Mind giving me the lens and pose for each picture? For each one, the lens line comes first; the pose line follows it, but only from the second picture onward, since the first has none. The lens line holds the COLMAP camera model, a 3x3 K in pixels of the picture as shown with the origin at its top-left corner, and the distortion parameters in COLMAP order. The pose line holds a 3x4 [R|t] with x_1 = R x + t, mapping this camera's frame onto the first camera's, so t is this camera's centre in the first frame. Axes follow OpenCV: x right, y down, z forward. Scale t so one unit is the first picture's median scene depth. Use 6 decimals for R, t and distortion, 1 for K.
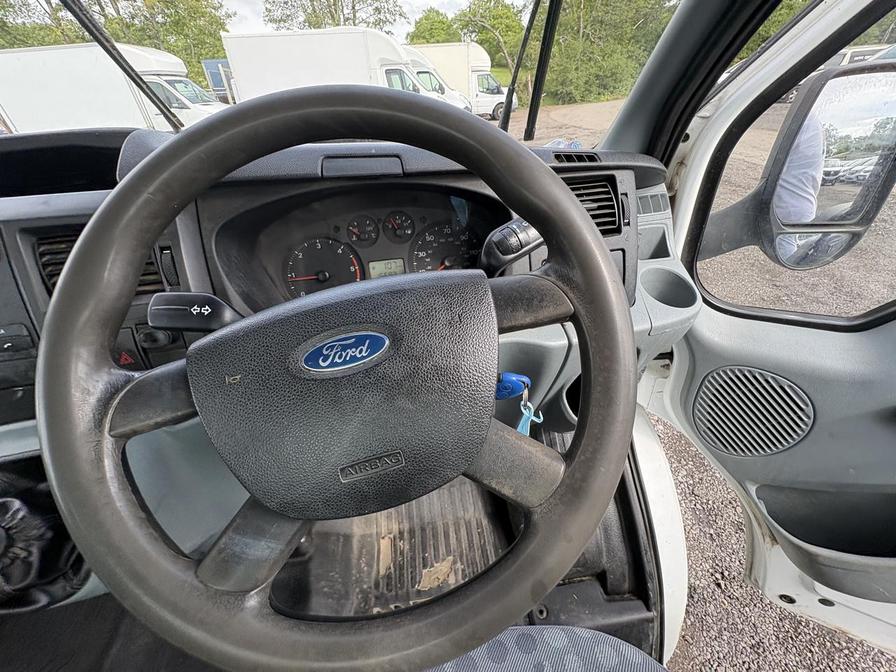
lens RADIAL K [[356.6, 0, 449.3], [0, 356.6, 331.5], [0, 0, 1]] dist [0.000262, 0.000271]
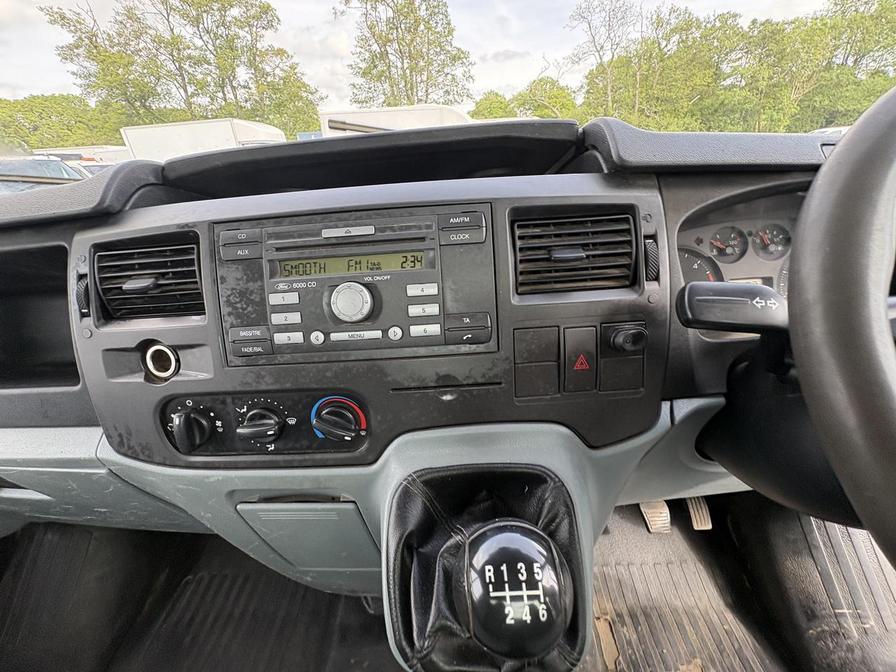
lens RADIAL K [[355.3, 0, 451.5], [0, 355.3, 333.4], [0, 0, 1]] dist [0.000699, 0.000068]
pose [[0.991453, 0.060934, -0.115364, -0.529866], [-0.076196, 0.988198, -0.132887, 0.066979], [0.105905, 0.140541, 0.984394, 0.065340]]
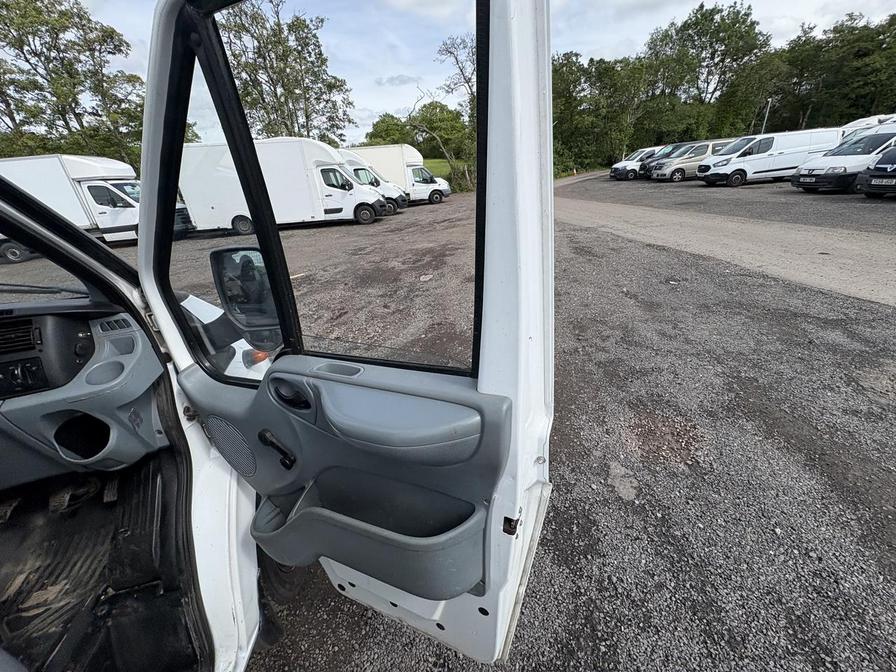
lens RADIAL K [[358.1, 0, 448.7], [0, 358.1, 328.5], [0, 0, 1]] dist [0.000398, 0.000423]
pose [[0.994282, -0.067627, 0.082649, 1.602587], [0.082285, 0.978470, -0.189277, 0.116097], [-0.068069, 0.194995, 0.978439, -0.647561]]
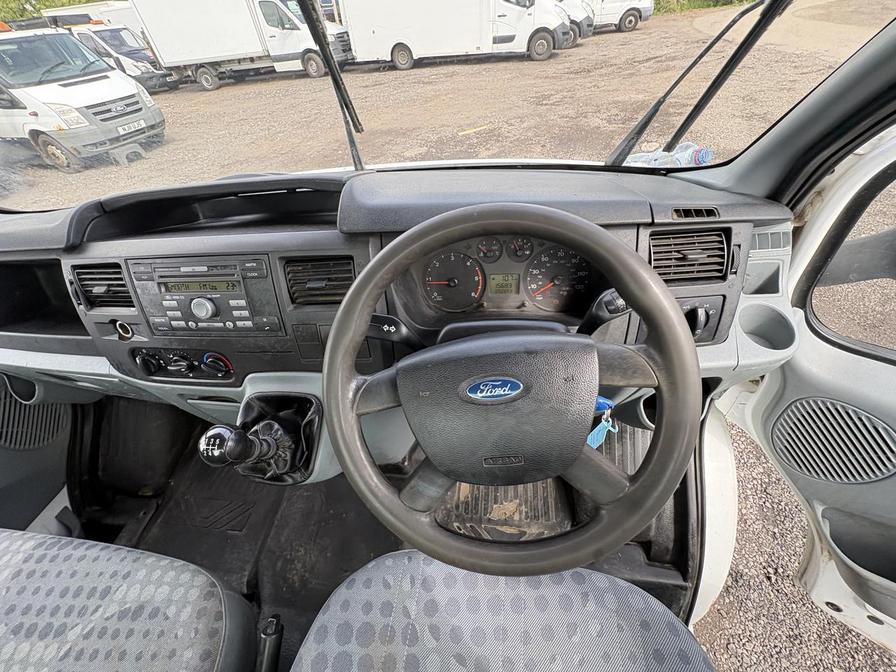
lens RADIAL K [[356.4, 0, 452.2], [0, 356.4, 334.5], [0, 0, 1]] dist [0.001031, -0.000090]
pose [[0.971903, 0.135449, -0.192506, -0.061311], [-0.101139, 0.978805, 0.178079, -0.133401], [0.212546, -0.153606, 0.965002, -0.157768]]
